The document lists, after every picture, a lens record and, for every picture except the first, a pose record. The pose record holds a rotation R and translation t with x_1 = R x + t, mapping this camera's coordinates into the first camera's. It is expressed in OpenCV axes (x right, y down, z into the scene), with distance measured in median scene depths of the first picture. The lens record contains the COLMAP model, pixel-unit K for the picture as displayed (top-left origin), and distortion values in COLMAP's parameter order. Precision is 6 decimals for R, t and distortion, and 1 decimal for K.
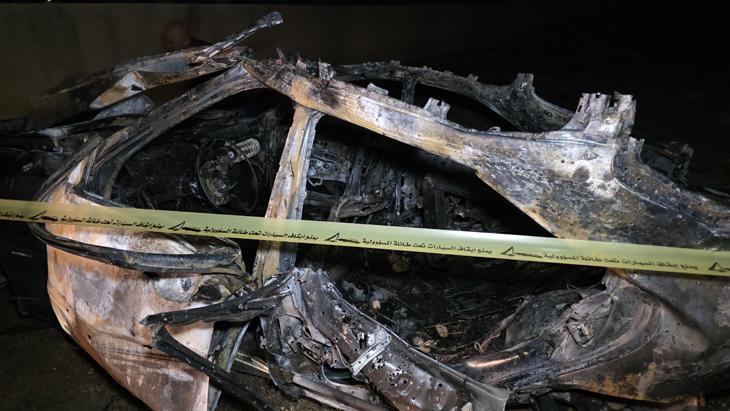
lens RADIAL K [[487.3, 0, 369.3], [0, 487.3, 202.8], [0, 0, 1]] dist [0.072375, -0.088147]
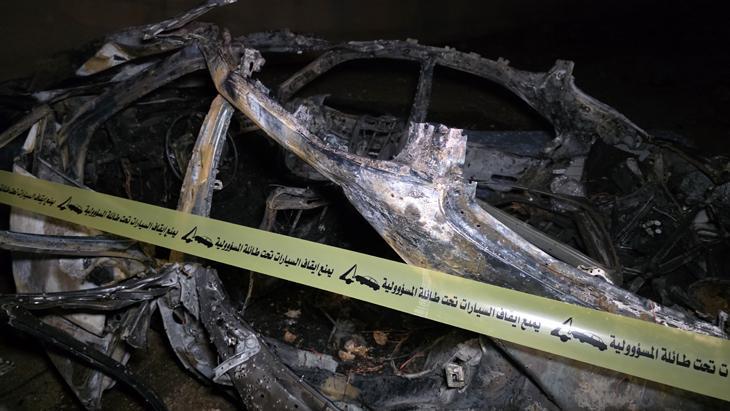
lens RADIAL K [[495.5, 0, 364.8], [0, 495.5, 196.8], [0, 0, 1]] dist [0.063935, -0.091515]
pose [[0.977792, 0.111983, -0.177153, 0.365262], [-0.101997, 0.992689, 0.064538, -0.097068], [0.183085, -0.045035, 0.982065, 0.086184]]
